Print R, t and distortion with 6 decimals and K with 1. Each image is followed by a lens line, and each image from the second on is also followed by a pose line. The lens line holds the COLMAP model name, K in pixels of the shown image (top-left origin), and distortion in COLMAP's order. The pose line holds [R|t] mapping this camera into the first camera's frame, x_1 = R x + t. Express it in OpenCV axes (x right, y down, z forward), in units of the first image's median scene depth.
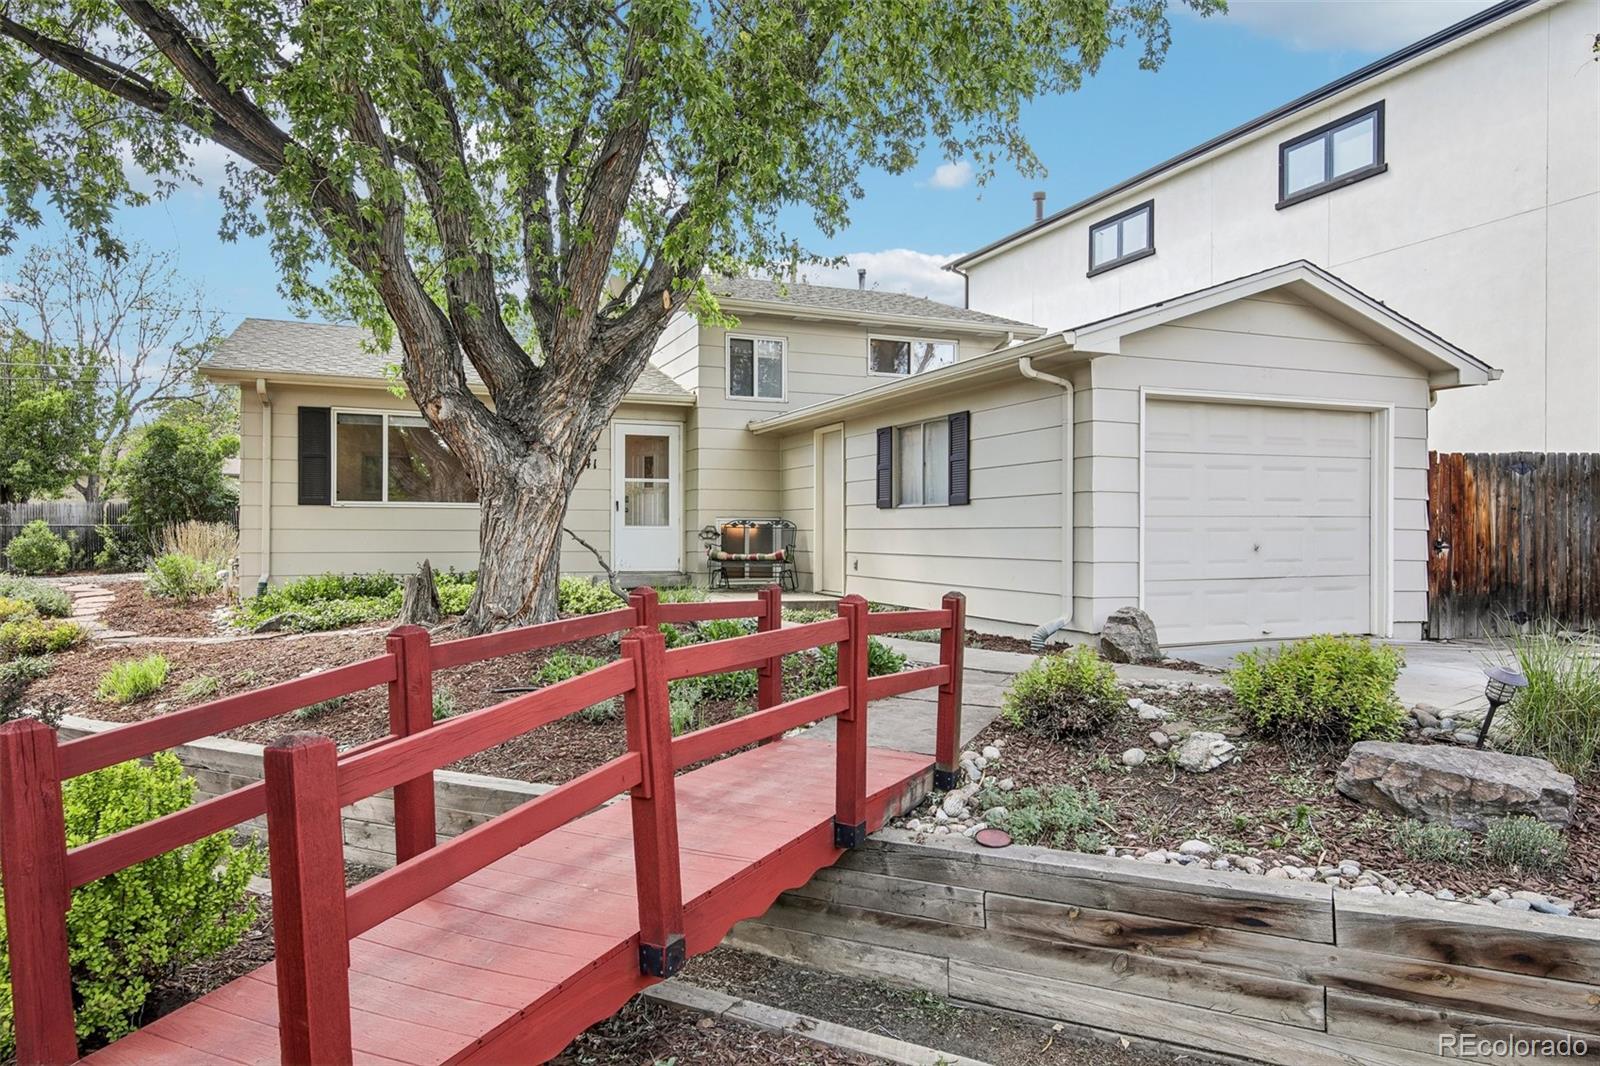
lens RADIAL K [[1043.9, 0, 796.3], [0, 1043.9, 535.9], [0, 0, 1]] dist [0.016198, 0.003164]
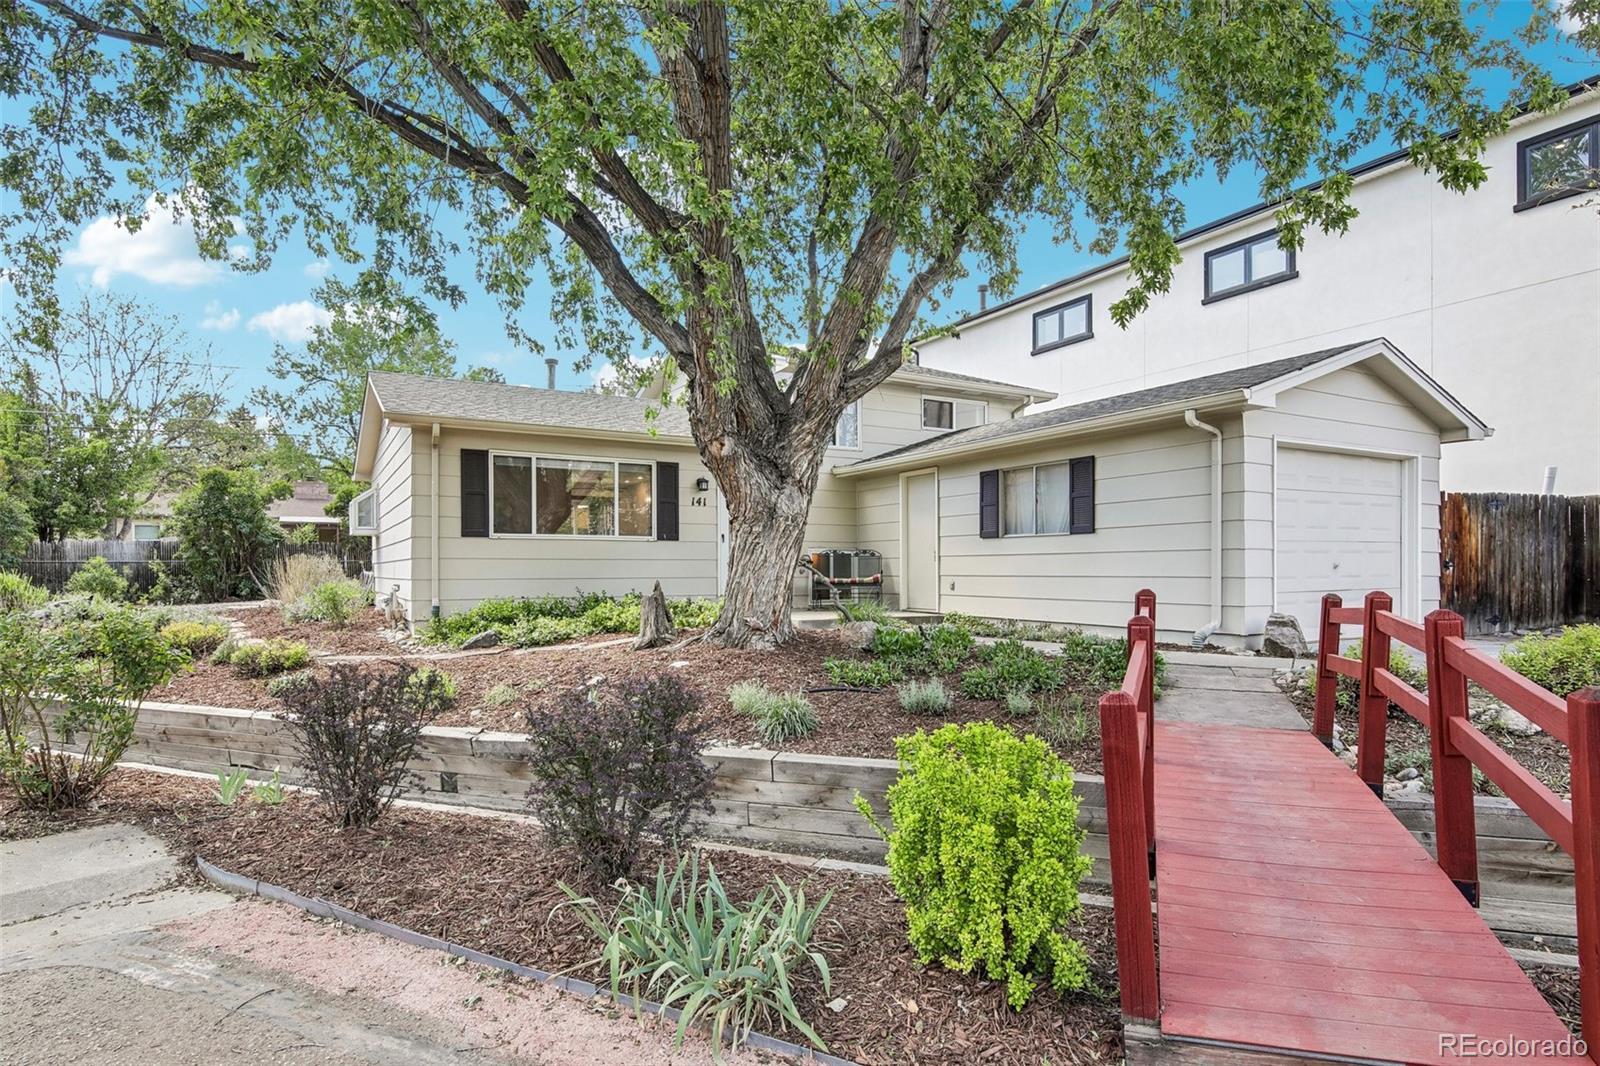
lens RADIAL K [[871.9, 0, 798.9], [0, 871.9, 576.5], [0, 0, 1]] dist [0.002224, -0.001081]
pose [[0.992051, -0.006758, 0.125657, -0.294973], [0.006052, 0.999964, 0.005996, 0.011960], [-0.125693, -0.005188, 0.992056, 0.037256]]
